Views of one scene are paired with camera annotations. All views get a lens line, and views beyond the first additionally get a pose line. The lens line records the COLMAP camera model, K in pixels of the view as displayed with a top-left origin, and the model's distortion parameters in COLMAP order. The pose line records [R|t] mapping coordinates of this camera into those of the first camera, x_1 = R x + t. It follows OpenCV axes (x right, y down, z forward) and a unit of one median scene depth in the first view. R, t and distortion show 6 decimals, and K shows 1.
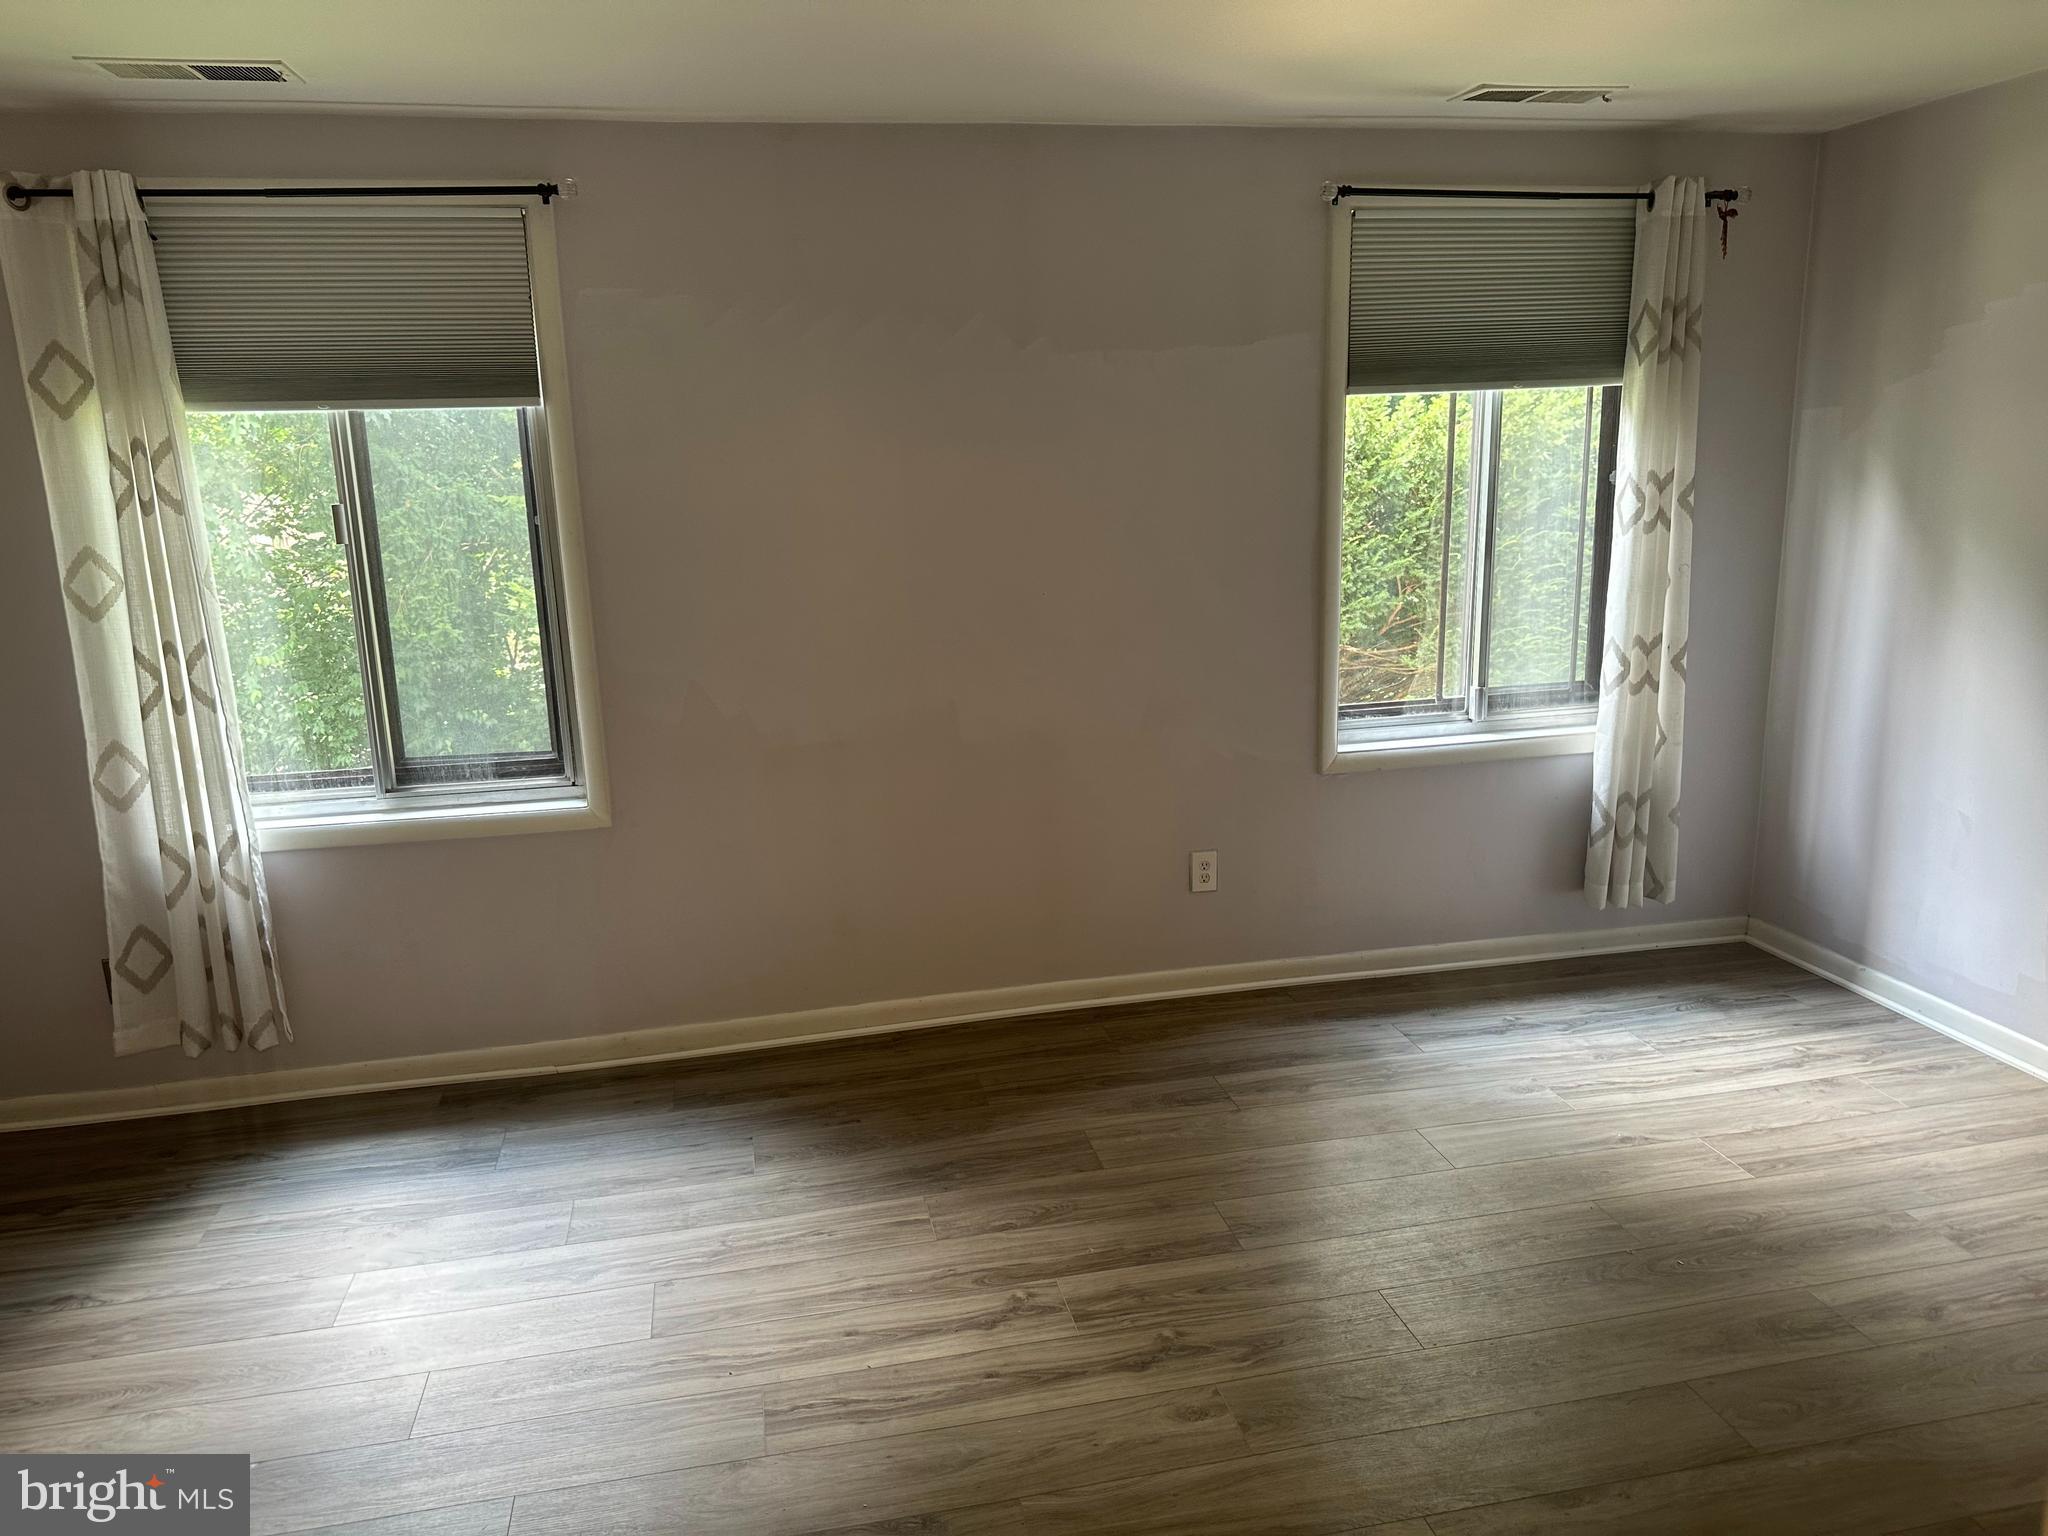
lens RADIAL K [[1455.6, 0, 1025.1], [0, 1455.6, 790.2], [0, 0, 1]] dist [0.053508, -0.037826]
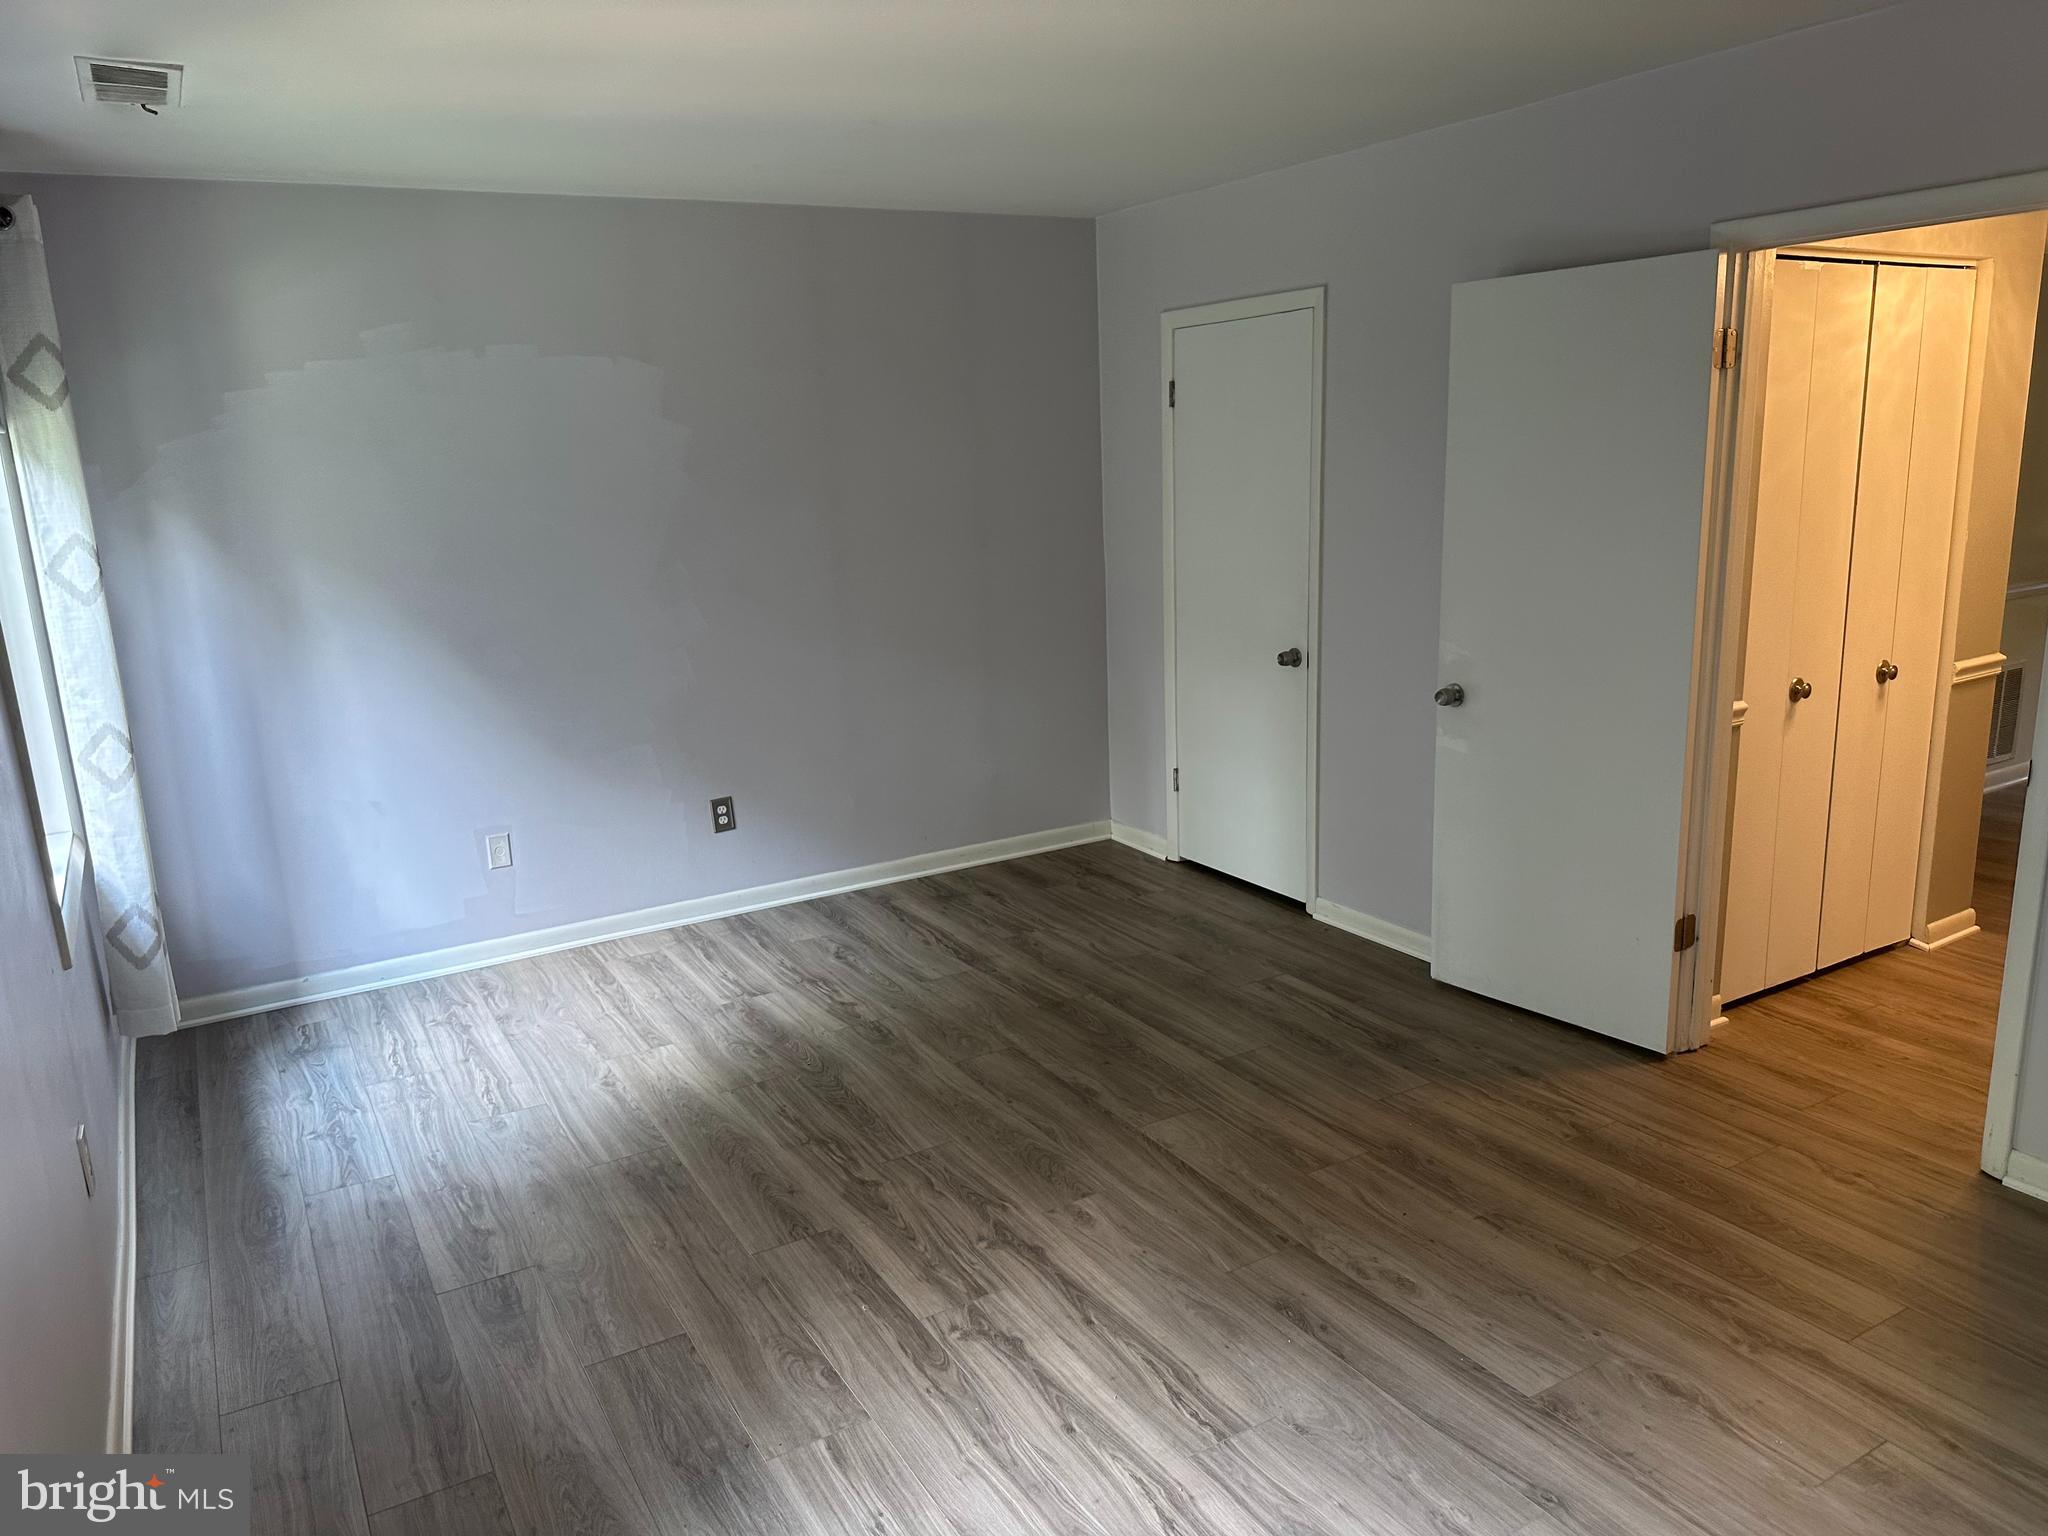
lens RADIAL K [[1455.6, 0, 1025.1], [0, 1455.6, 790.2], [0, 0, 1]] dist [0.053508, -0.037826]
pose [[-0.334233, -0.175335, 0.926038, -0.736820], [0.260699, 0.927009, 0.269613, -0.203292], [-0.905717, 0.331530, -0.264128, 0.955939]]
